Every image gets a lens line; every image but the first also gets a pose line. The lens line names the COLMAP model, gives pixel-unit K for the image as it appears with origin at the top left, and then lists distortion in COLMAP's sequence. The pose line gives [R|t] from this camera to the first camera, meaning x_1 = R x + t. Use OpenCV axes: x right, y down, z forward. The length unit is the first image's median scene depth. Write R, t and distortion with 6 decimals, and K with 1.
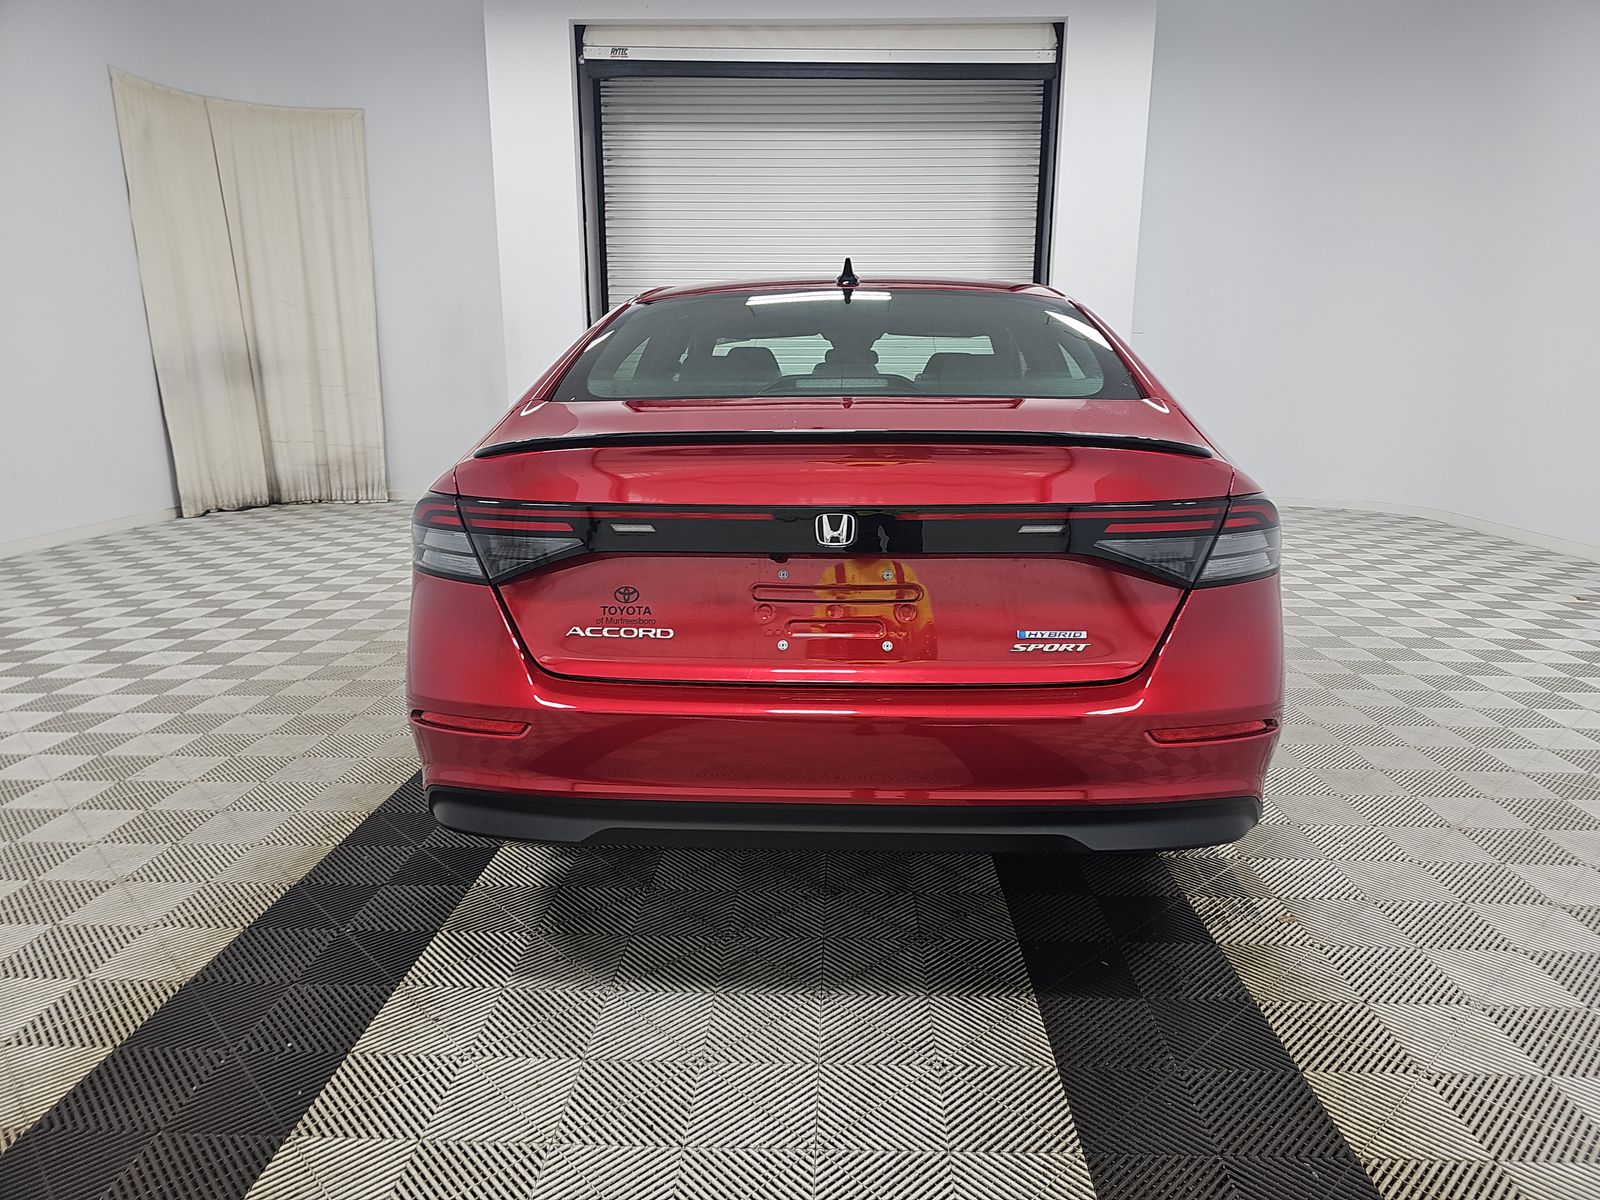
lens RADIAL K [[1054.1, 0, 823.1], [0, 1054.1, 621.1], [0, 0, 1]] dist [0.046831, -0.004438]
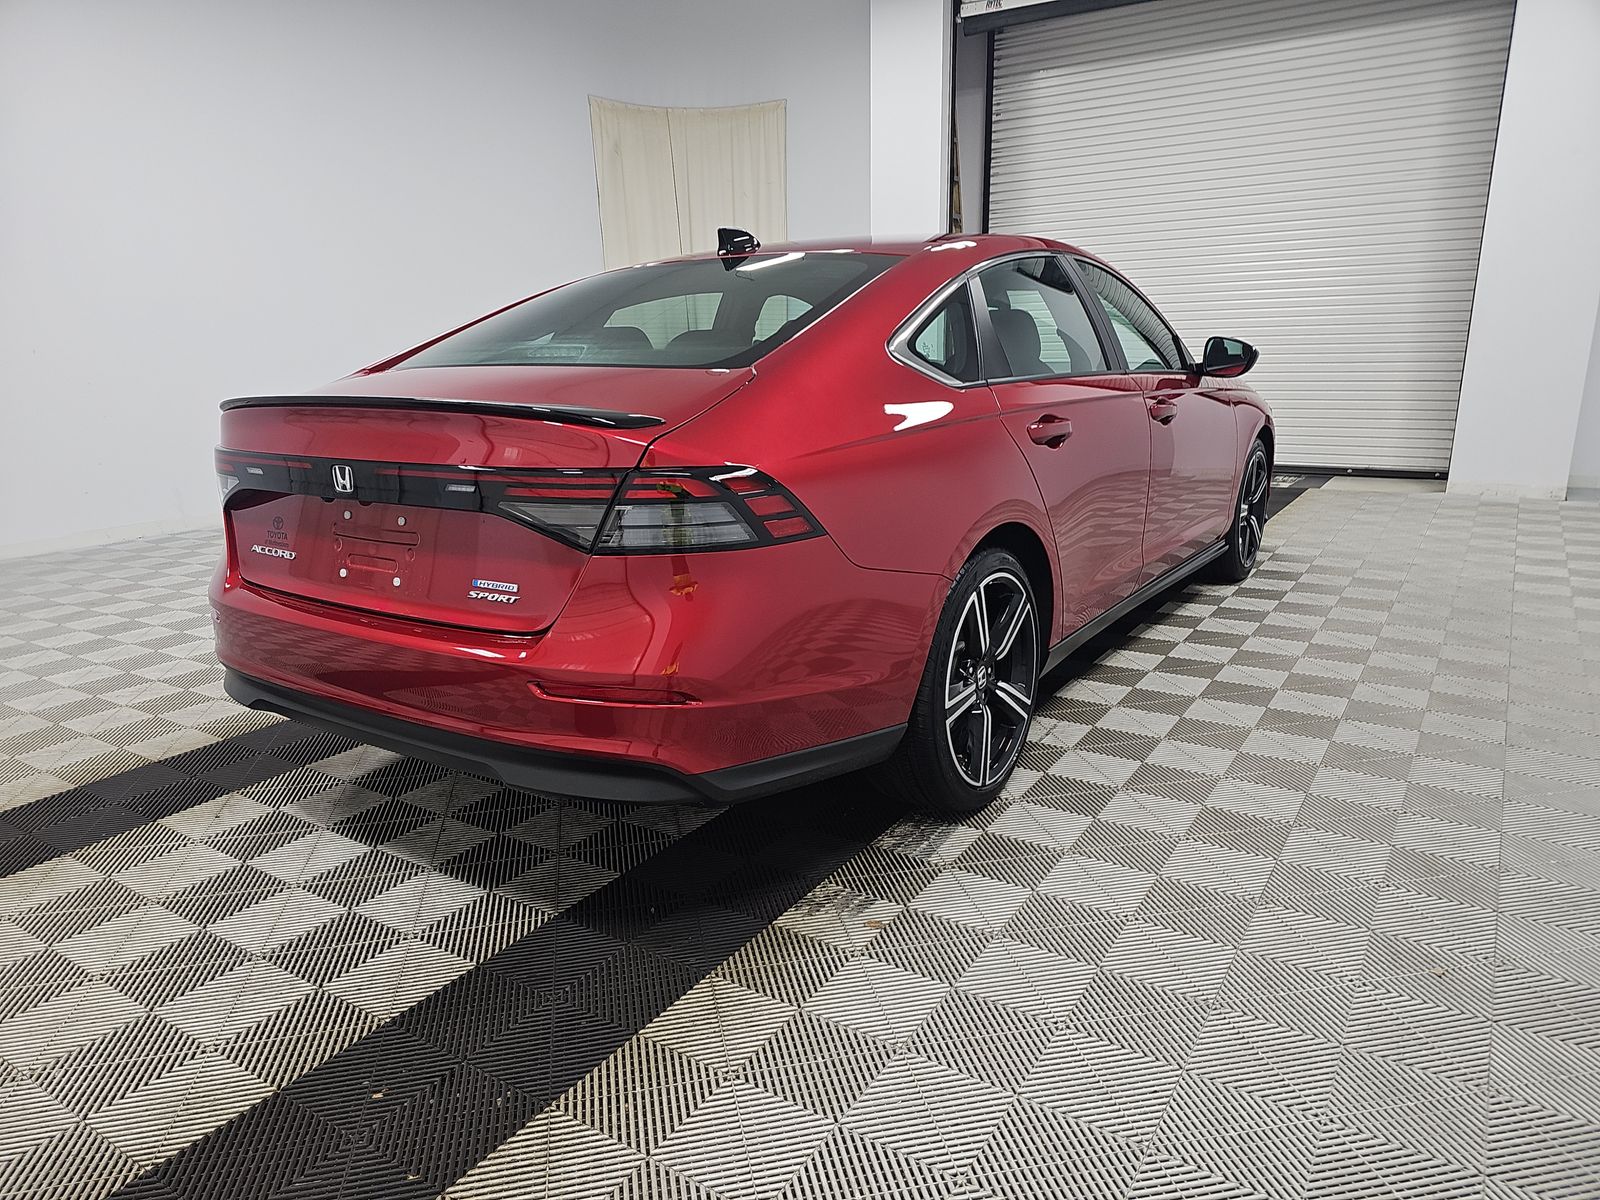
lens RADIAL K [[1054.1, 0, 823.1], [0, 1054.1, 621.1], [0, 0, 1]] dist [0.046831, -0.004438]
pose [[0.863194, 0.113609, -0.491924, 0.238686], [-0.092719, 0.993453, 0.066738, -0.012550], [0.496286, -0.011997, 0.868076, 0.047305]]
